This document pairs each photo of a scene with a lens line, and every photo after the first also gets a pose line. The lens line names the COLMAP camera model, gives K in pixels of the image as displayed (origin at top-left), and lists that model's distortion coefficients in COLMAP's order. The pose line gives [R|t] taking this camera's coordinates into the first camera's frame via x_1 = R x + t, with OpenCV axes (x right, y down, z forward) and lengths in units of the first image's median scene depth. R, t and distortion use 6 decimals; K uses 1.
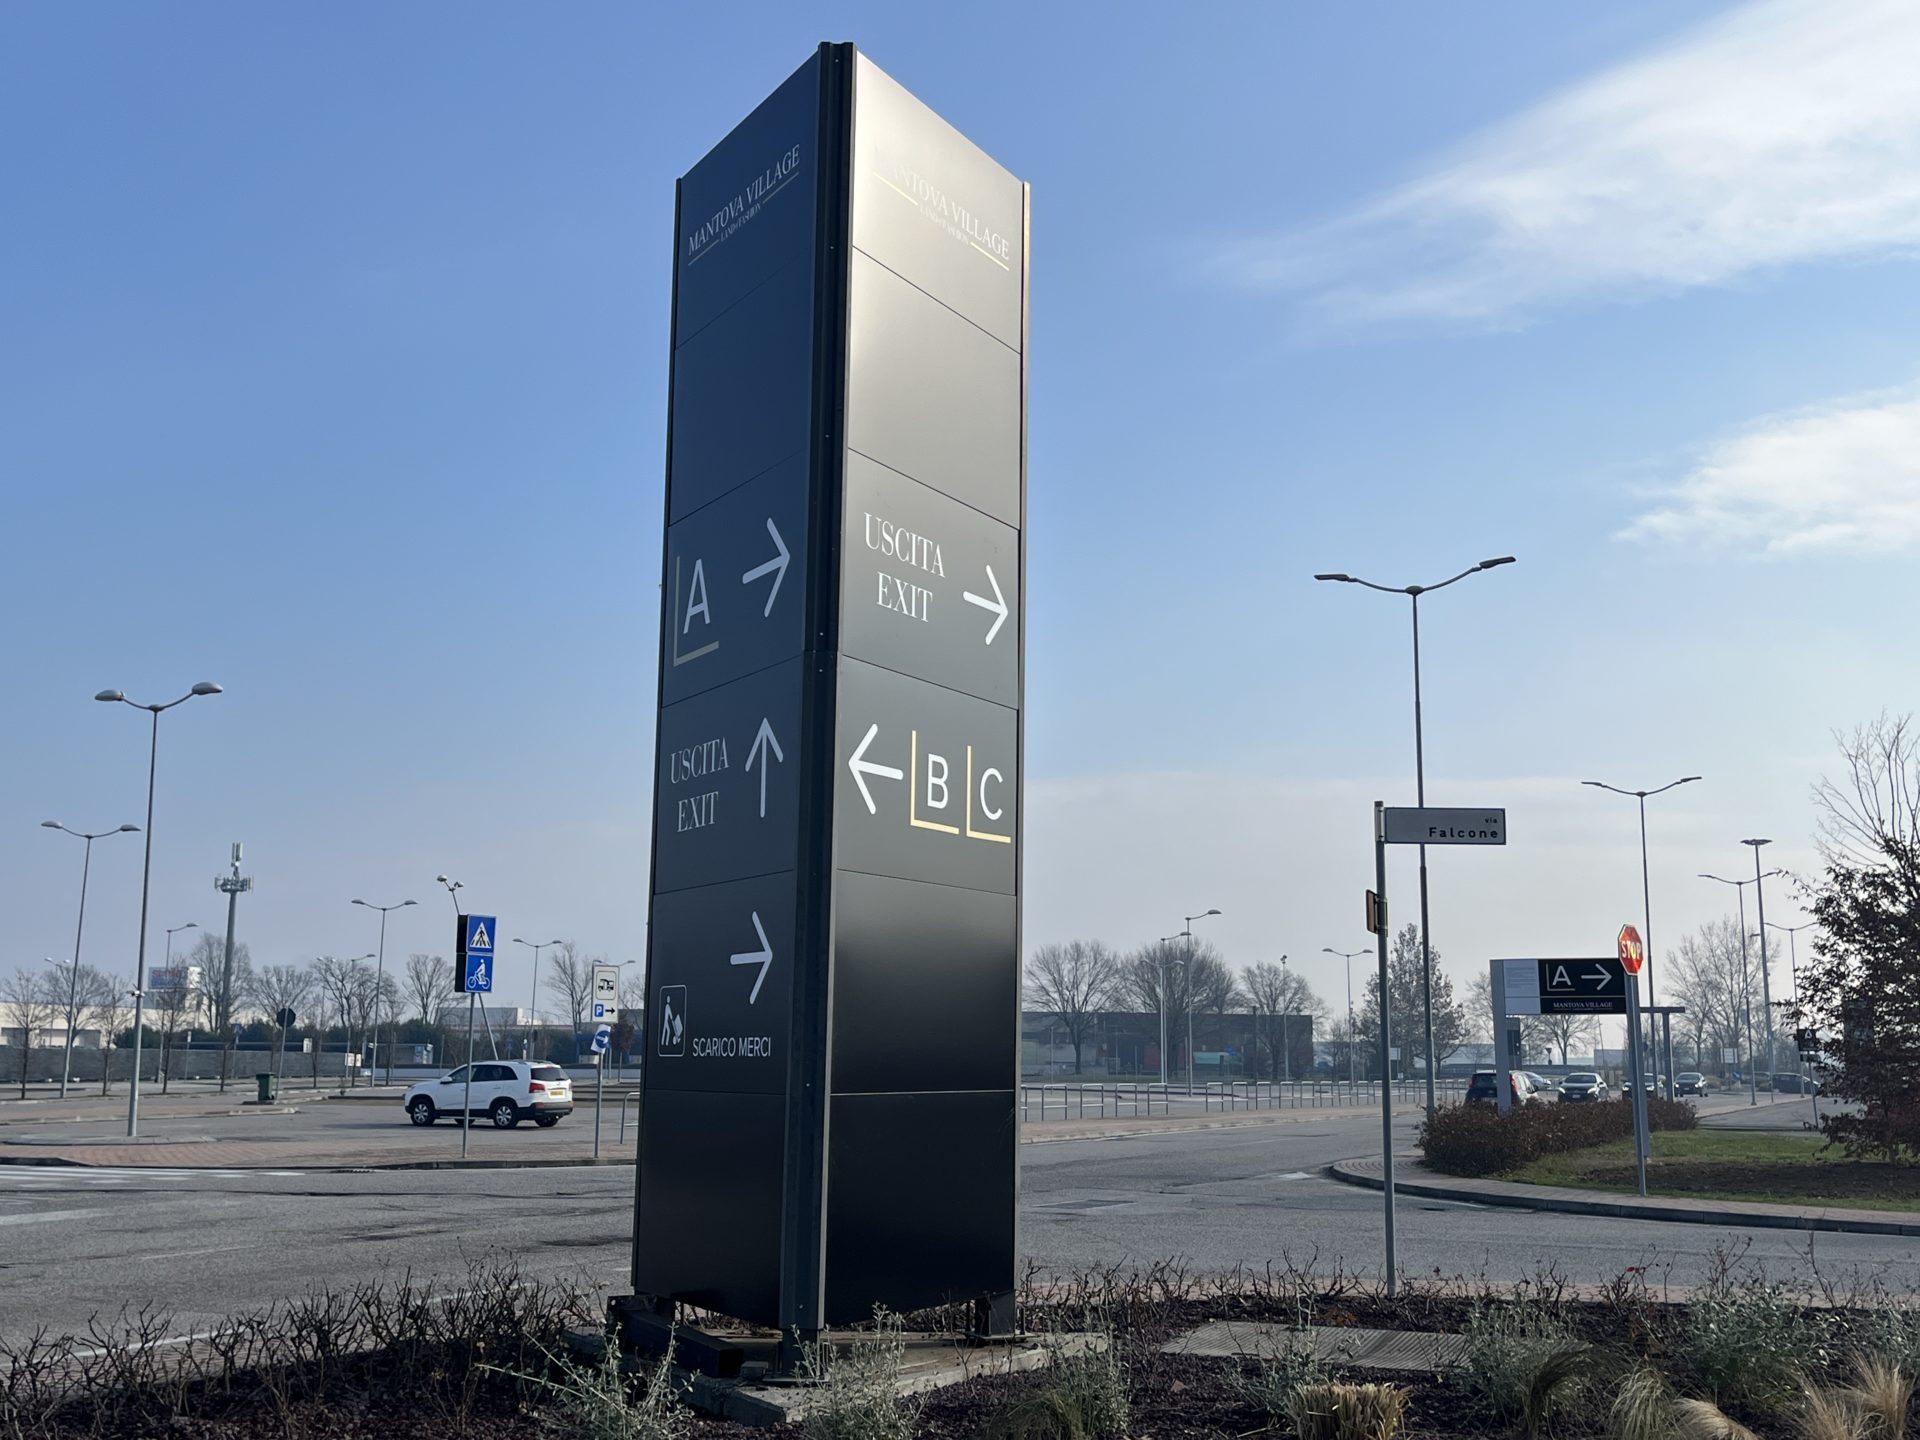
lens RADIAL K [[2003.4, 0, 960.0], [0, 2003.4, 720.0], [0, 0, 1]] dist [0.116253, -0.216352]
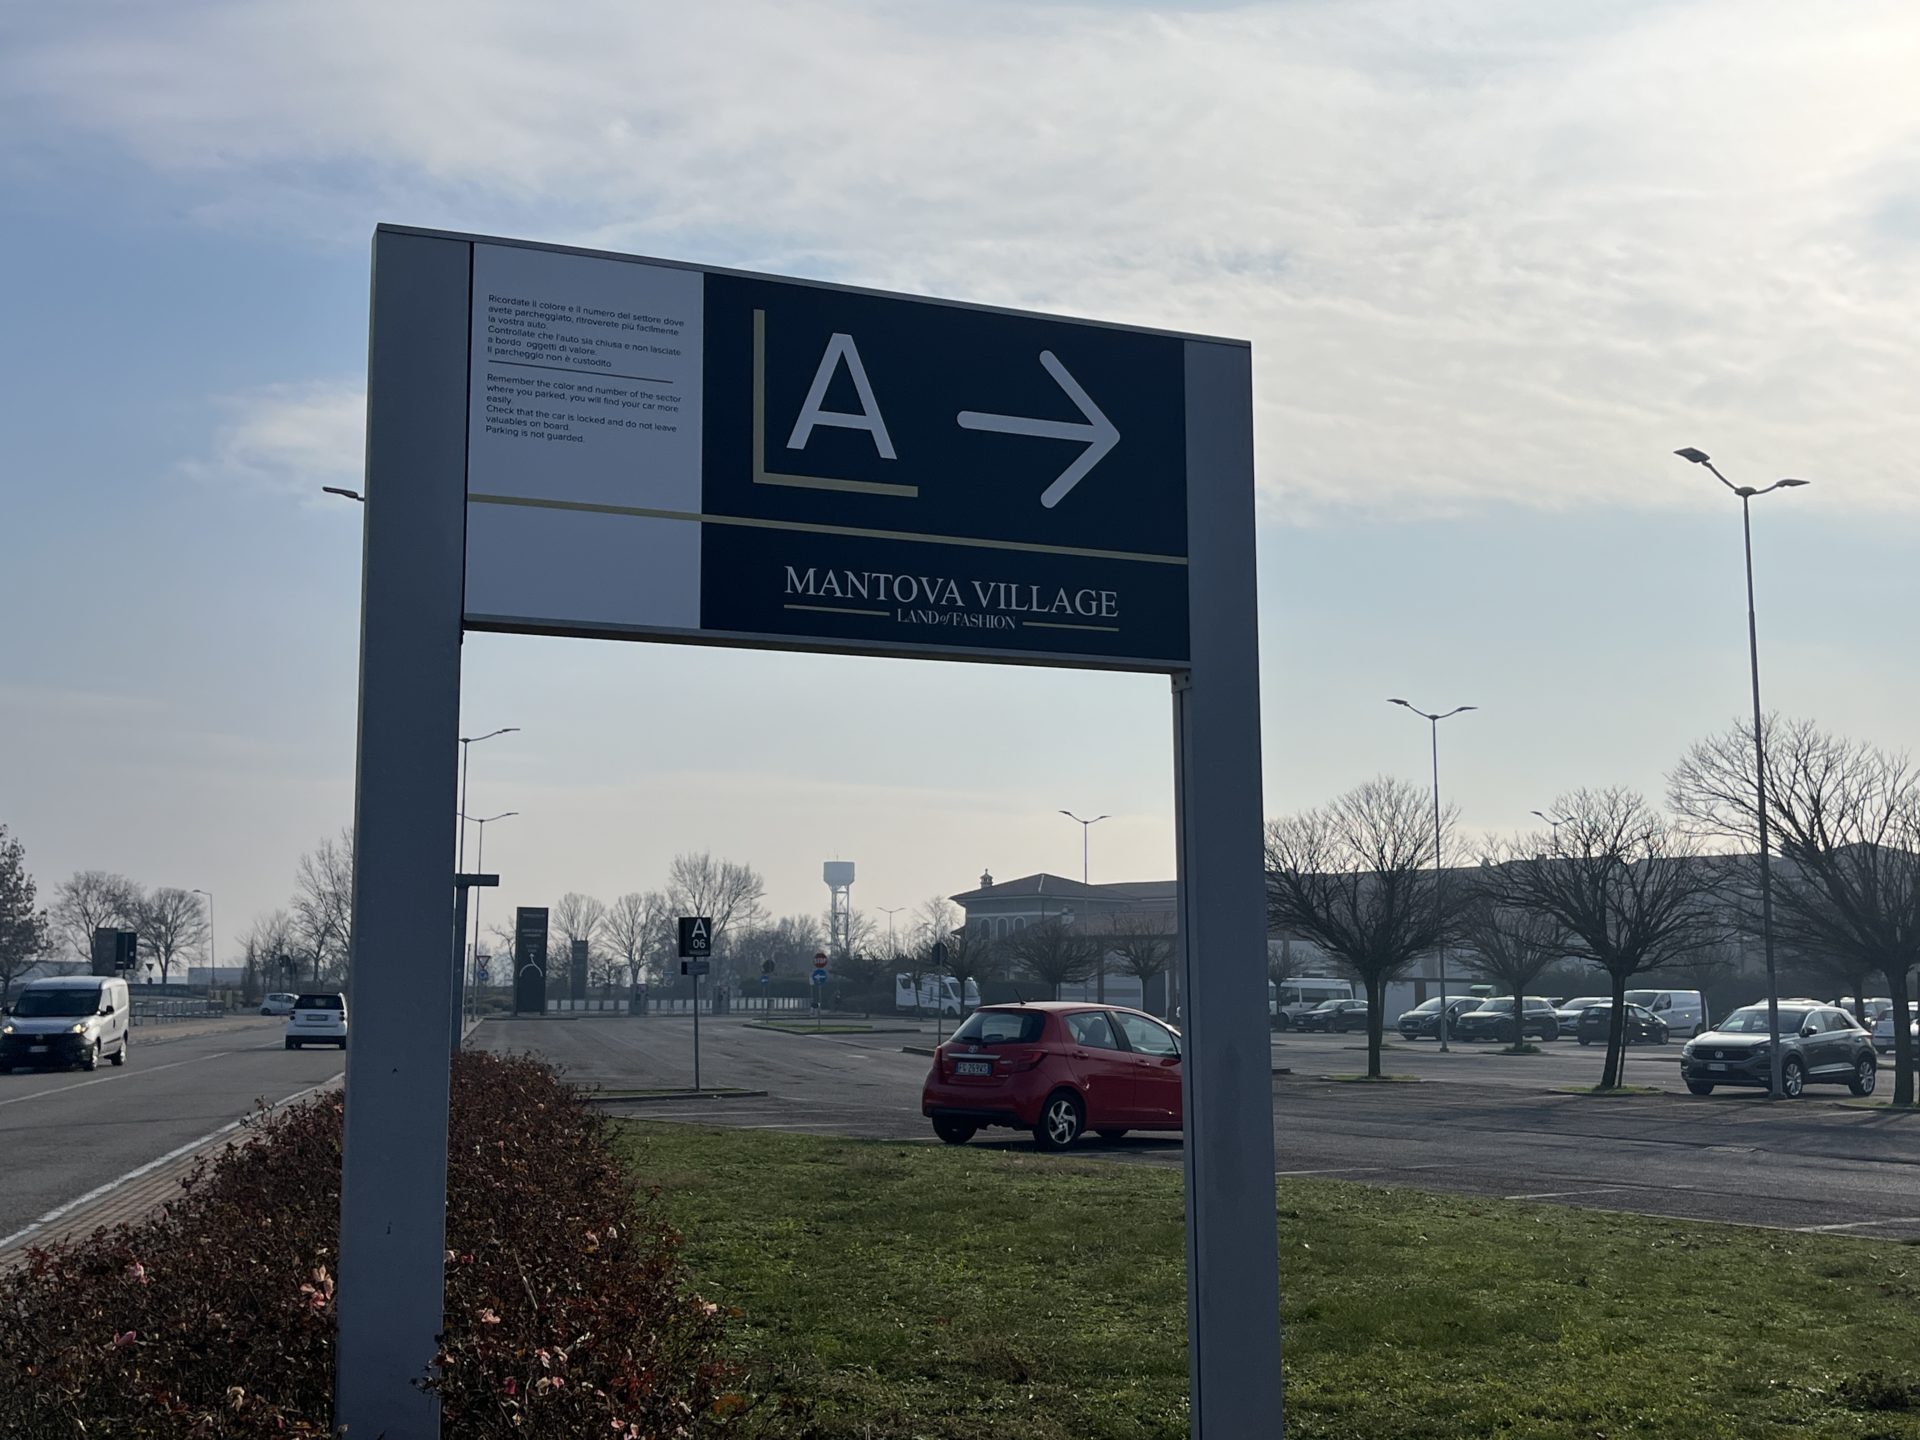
lens RADIAL K [[2003.4, 0, 960.0], [0, 2003.4, 720.0], [0, 0, 1]] dist [0.116253, -0.216352]
pose [[0.788062, 0.084421, 0.609779, 0.032541], [-0.108235, 0.994123, 0.002248, 0.022595], [-0.606006, -0.067771, 0.792568, 0.132426]]
